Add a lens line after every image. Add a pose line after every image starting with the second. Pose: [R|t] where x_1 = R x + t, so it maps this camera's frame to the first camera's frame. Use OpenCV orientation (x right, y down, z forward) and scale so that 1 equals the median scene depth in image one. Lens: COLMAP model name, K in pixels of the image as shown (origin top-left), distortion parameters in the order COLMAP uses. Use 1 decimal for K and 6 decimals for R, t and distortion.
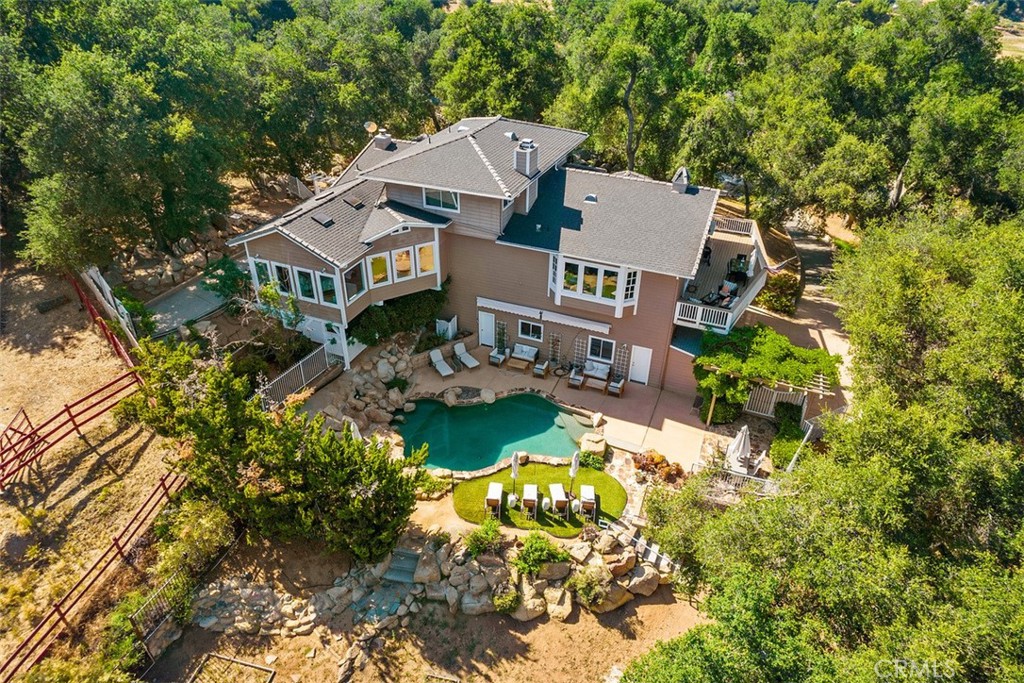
lens RADIAL K [[655.7, 0, 512.0], [0, 655.7, 341.5], [0, 0, 1]] dist [-0.081834, 0.075748]
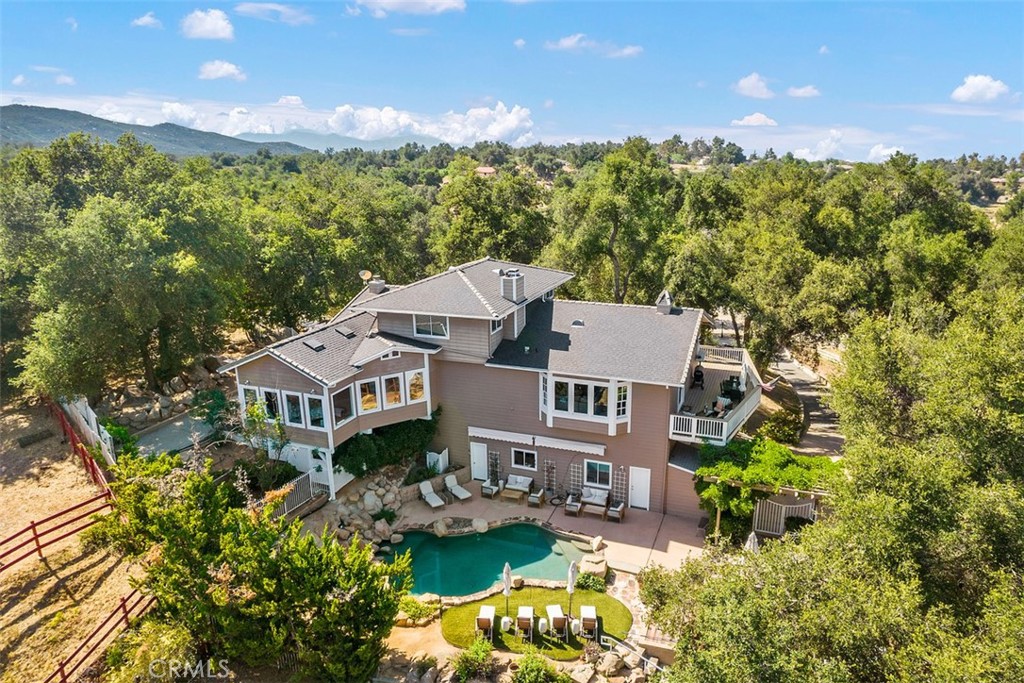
lens RADIAL K [[685.8, 0, 512.0], [0, 685.8, 341.5], [0, 0, 1]] dist [-0.077009, 0.069152]
pose [[0.999496, -0.031700, -0.001960, 0.019654], [0.029728, 0.955473, -0.293578, 0.122273], [0.011179, 0.293372, 0.955933, -0.016674]]
